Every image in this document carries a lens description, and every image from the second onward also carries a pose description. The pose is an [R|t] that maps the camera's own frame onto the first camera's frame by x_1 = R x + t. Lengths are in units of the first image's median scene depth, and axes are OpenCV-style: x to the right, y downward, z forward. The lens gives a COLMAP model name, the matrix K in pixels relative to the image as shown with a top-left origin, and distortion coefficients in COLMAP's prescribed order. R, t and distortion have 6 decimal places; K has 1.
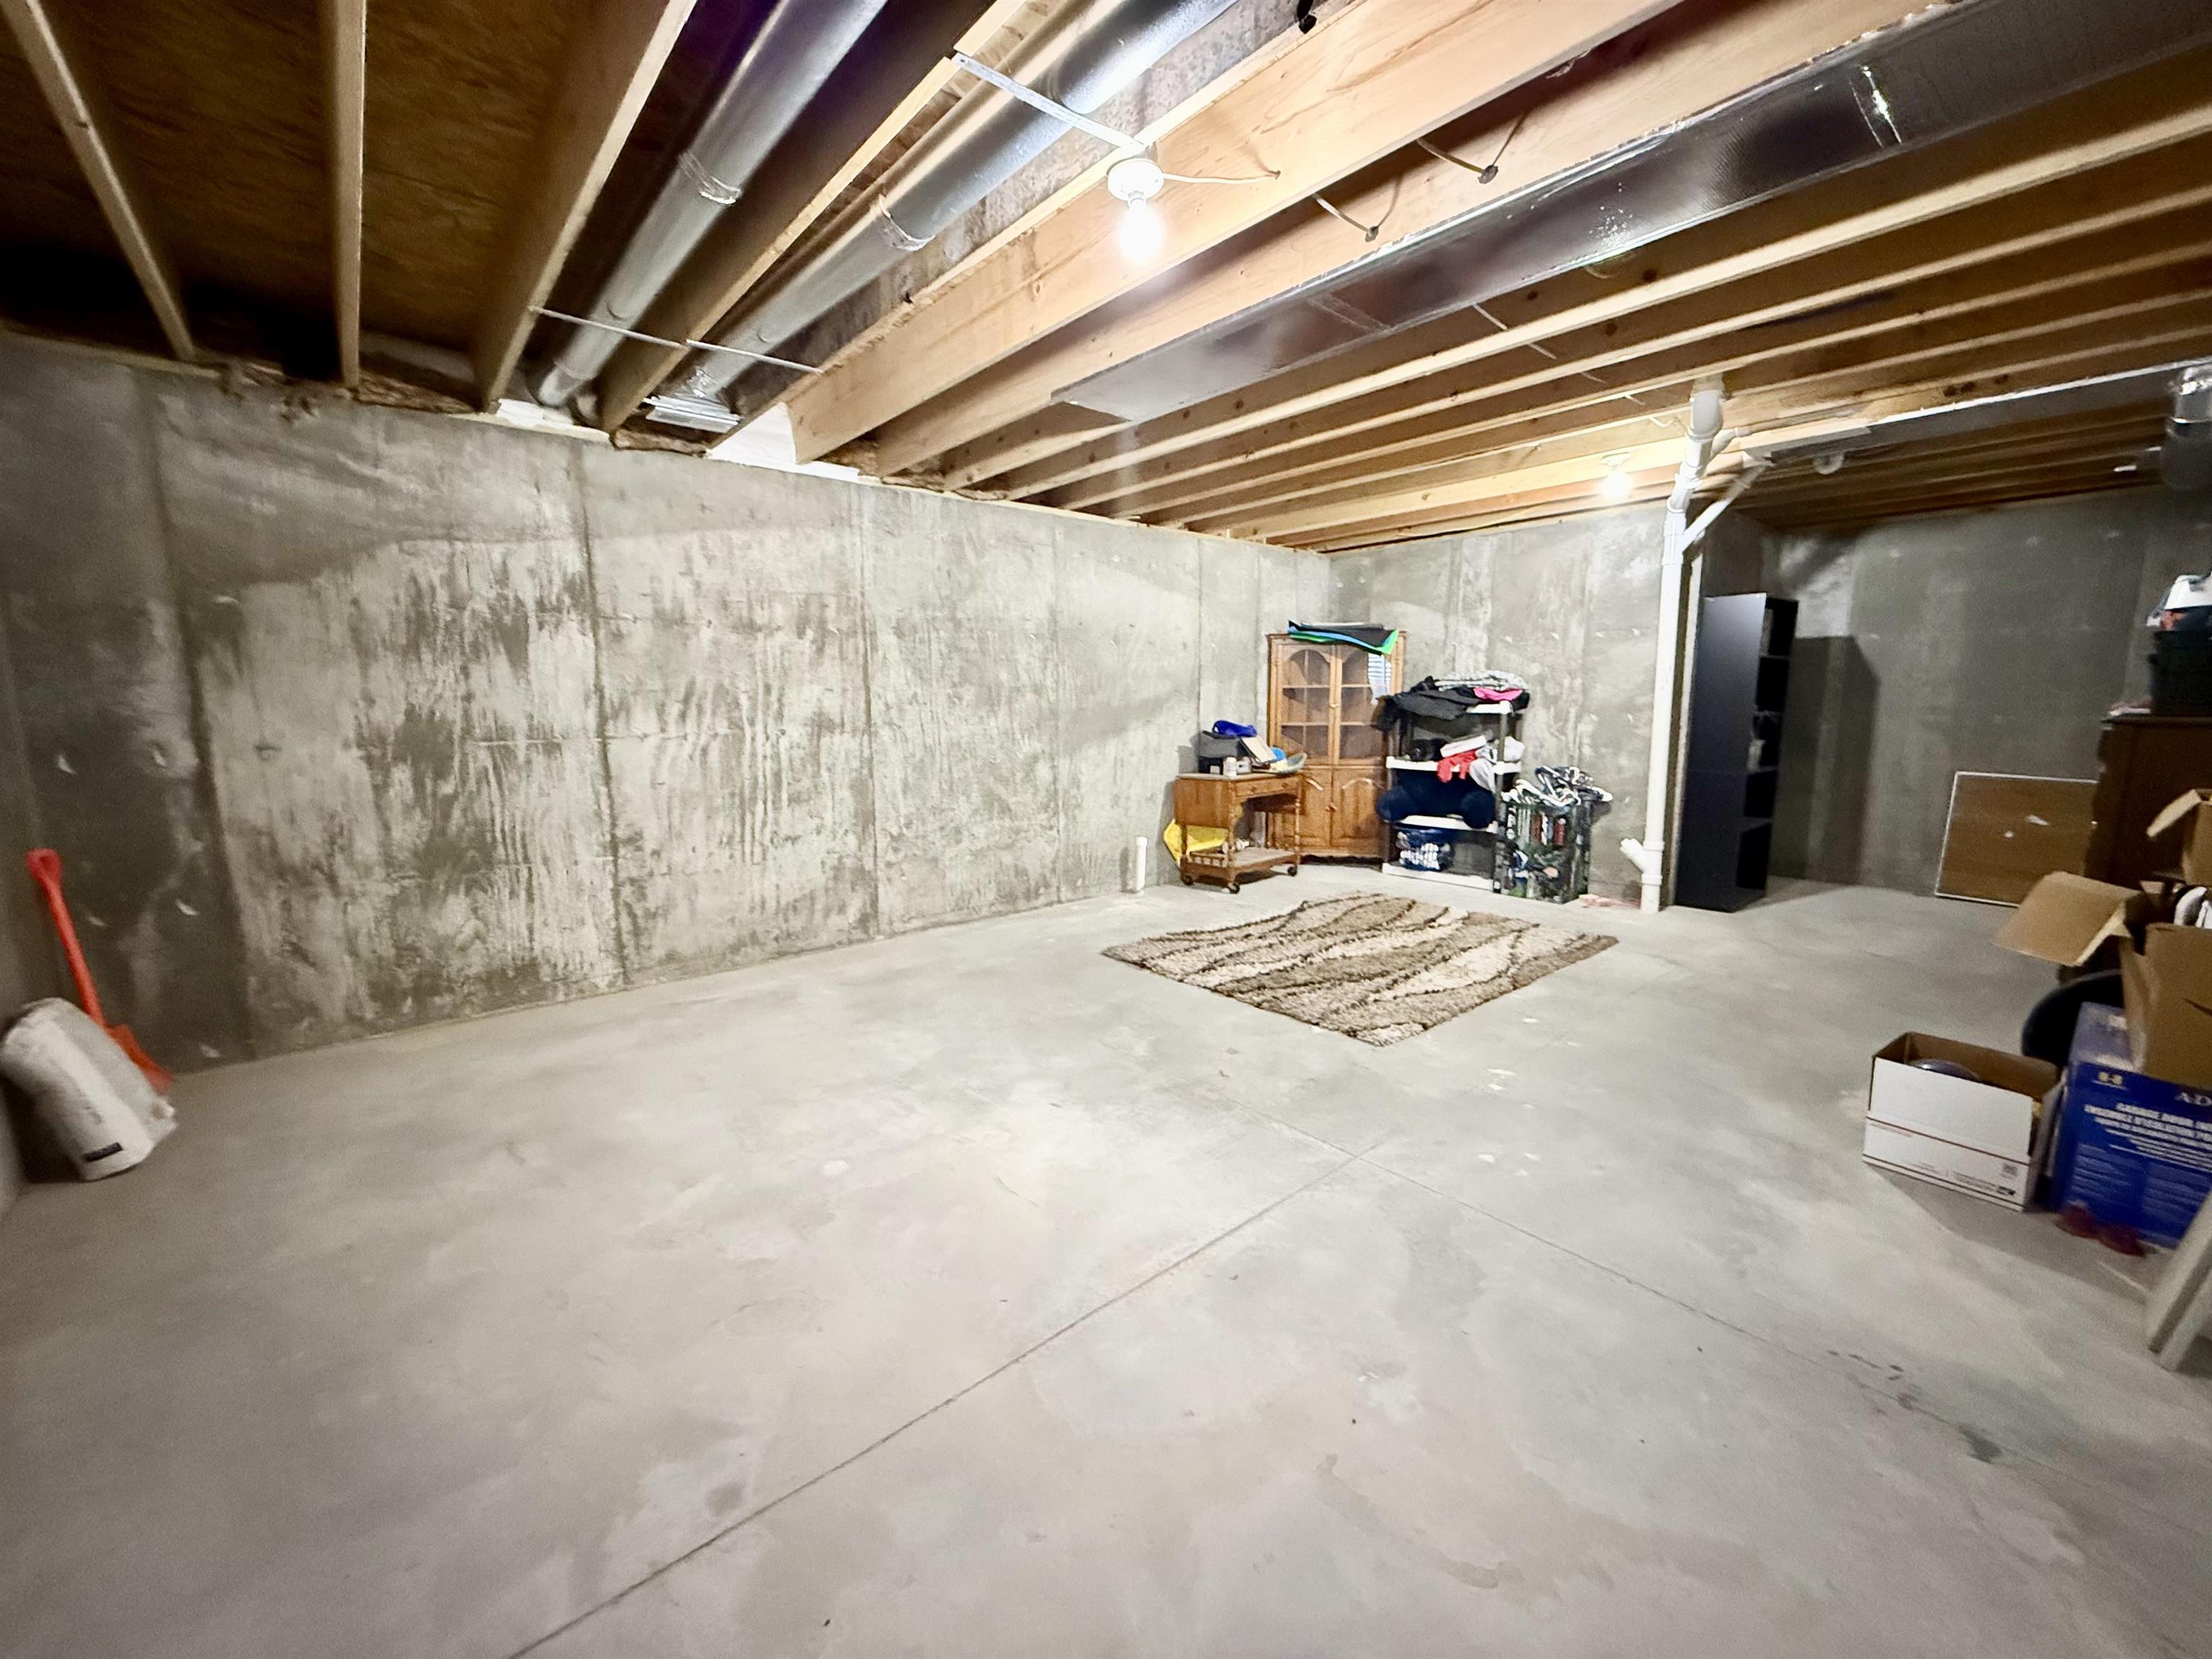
lens RADIAL K [[881.4, 0, 1098.1], [0, 881.4, 825.0], [0, 0, 1]] dist [-0.001355, 0.000366]
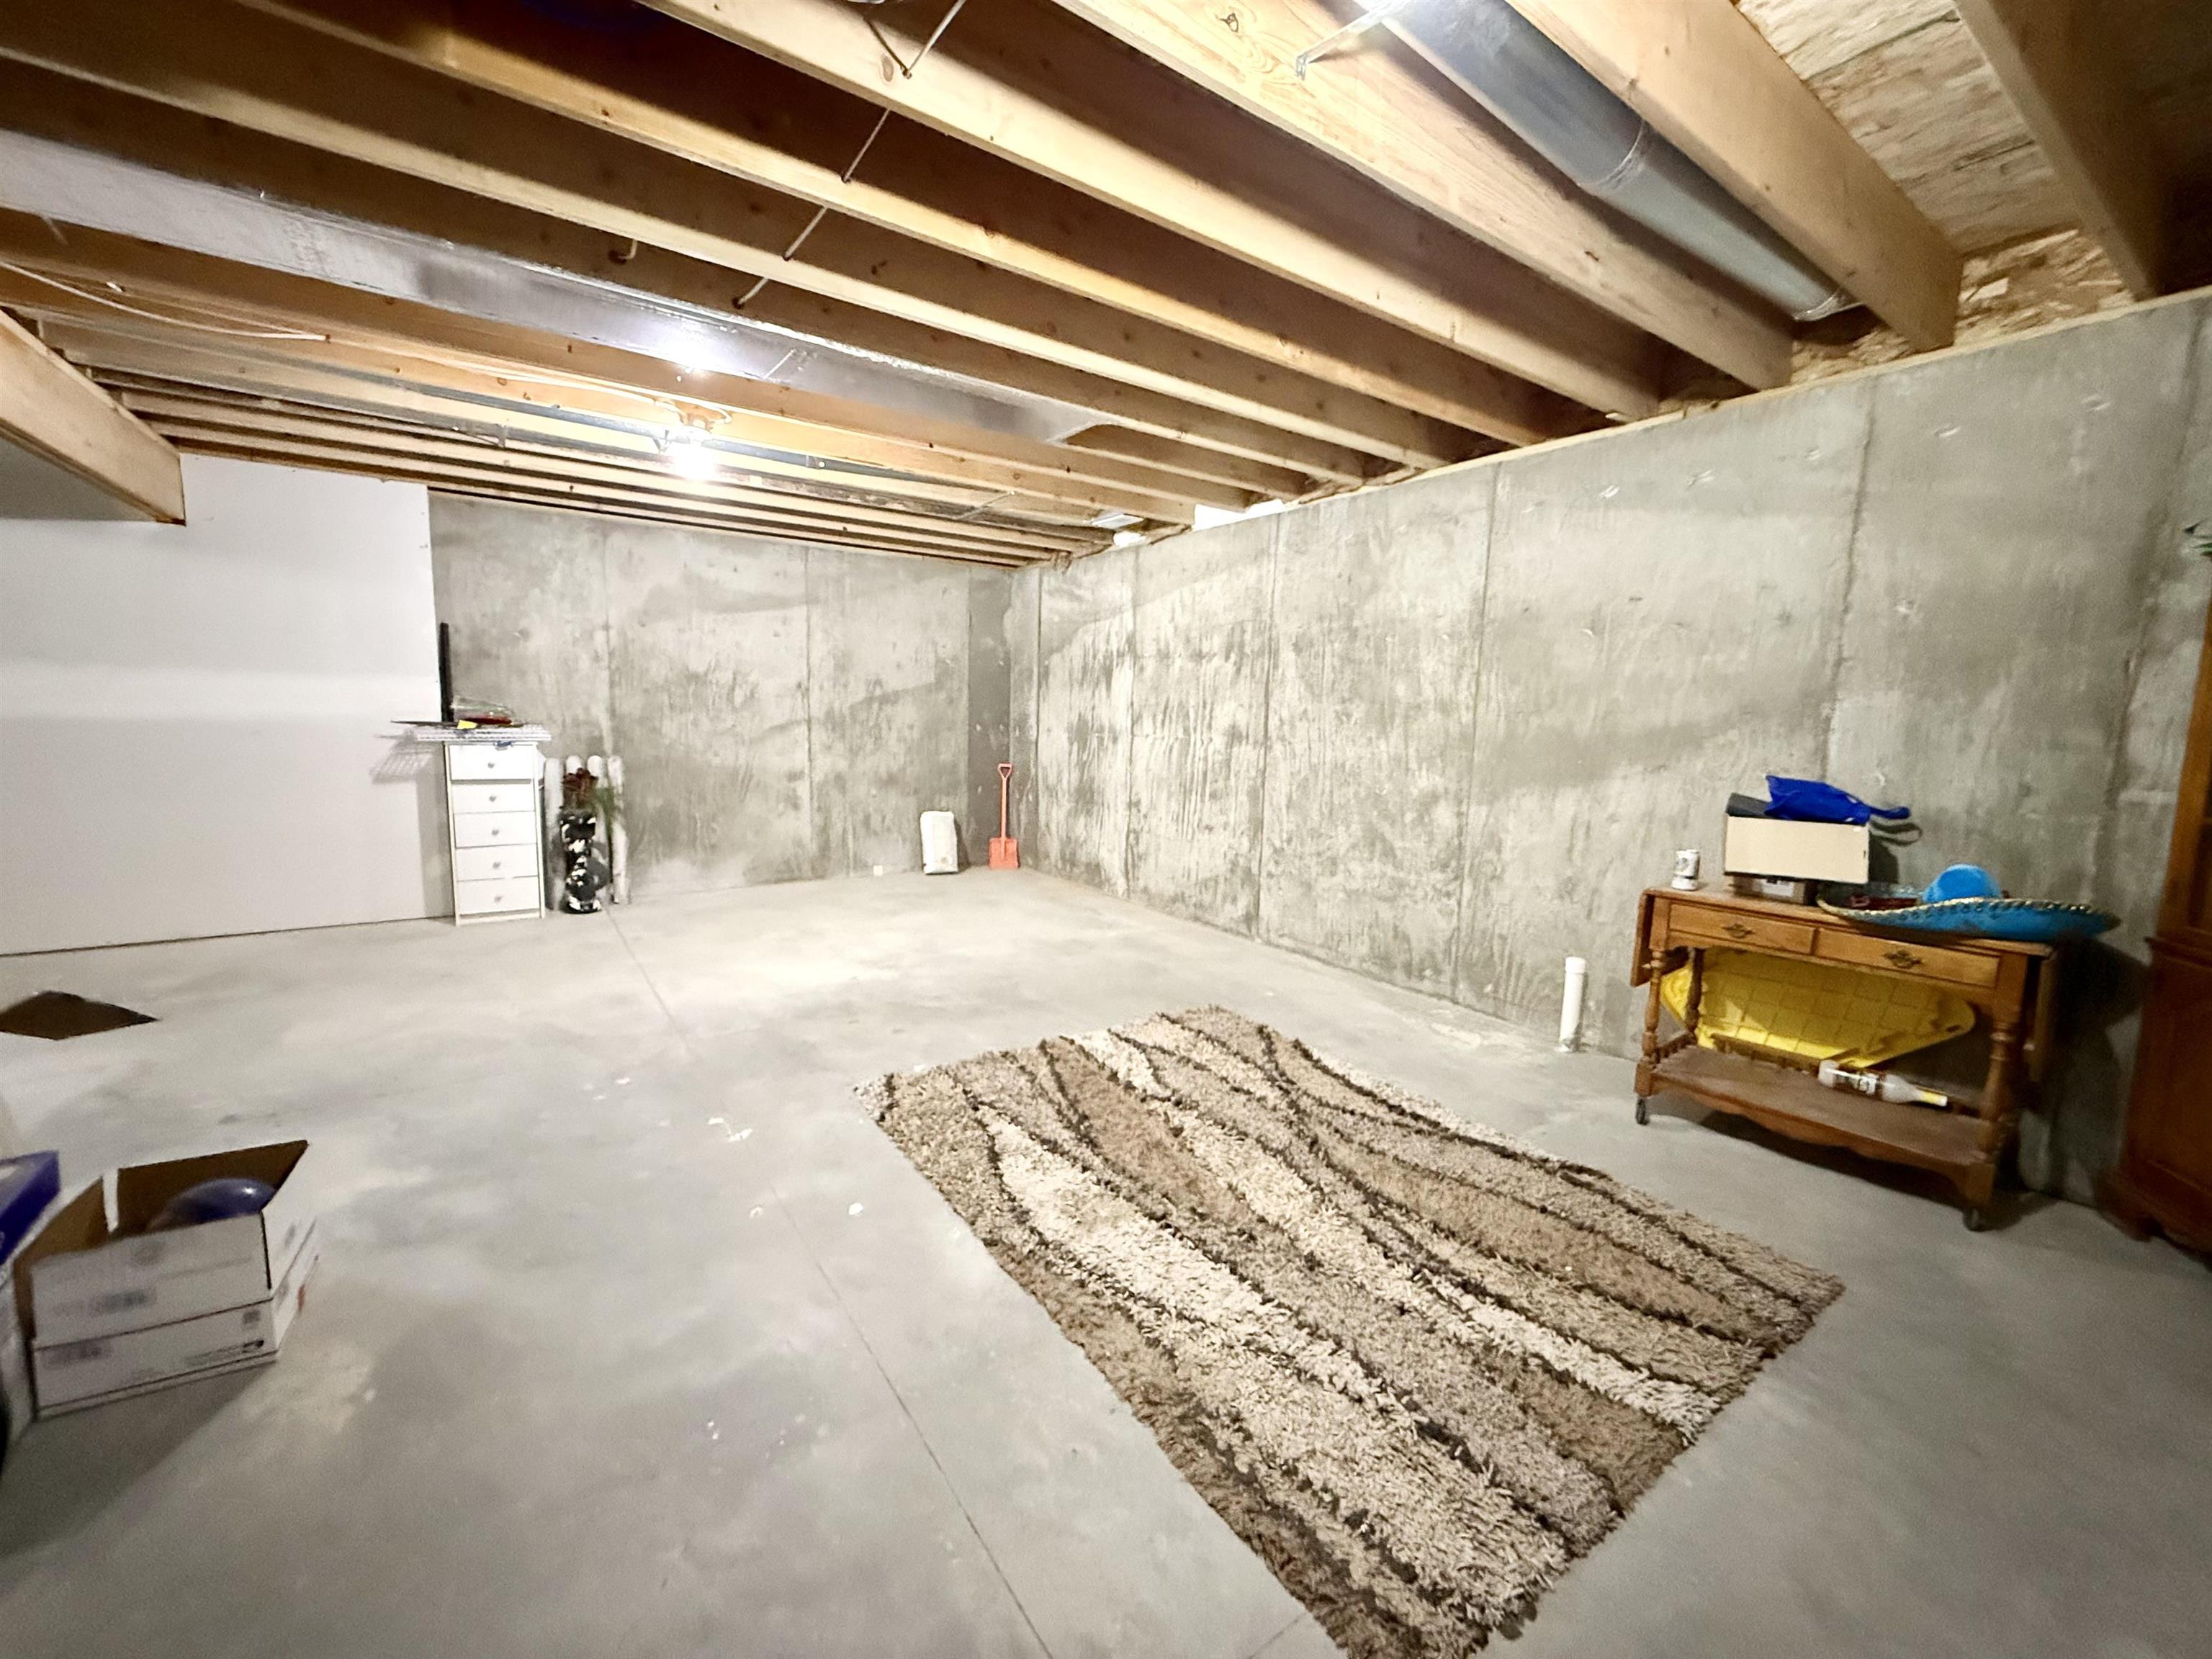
lens RADIAL K [[881.4, 0, 1098.1], [0, 881.4, 825.0], [0, 0, 1]] dist [-0.001355, 0.000366]
pose [[-0.097915, 0.131006, -0.986534, 0.815356], [-0.165514, 0.975348, 0.145948, -0.132560], [0.981335, 0.177576, -0.073818, 0.892286]]
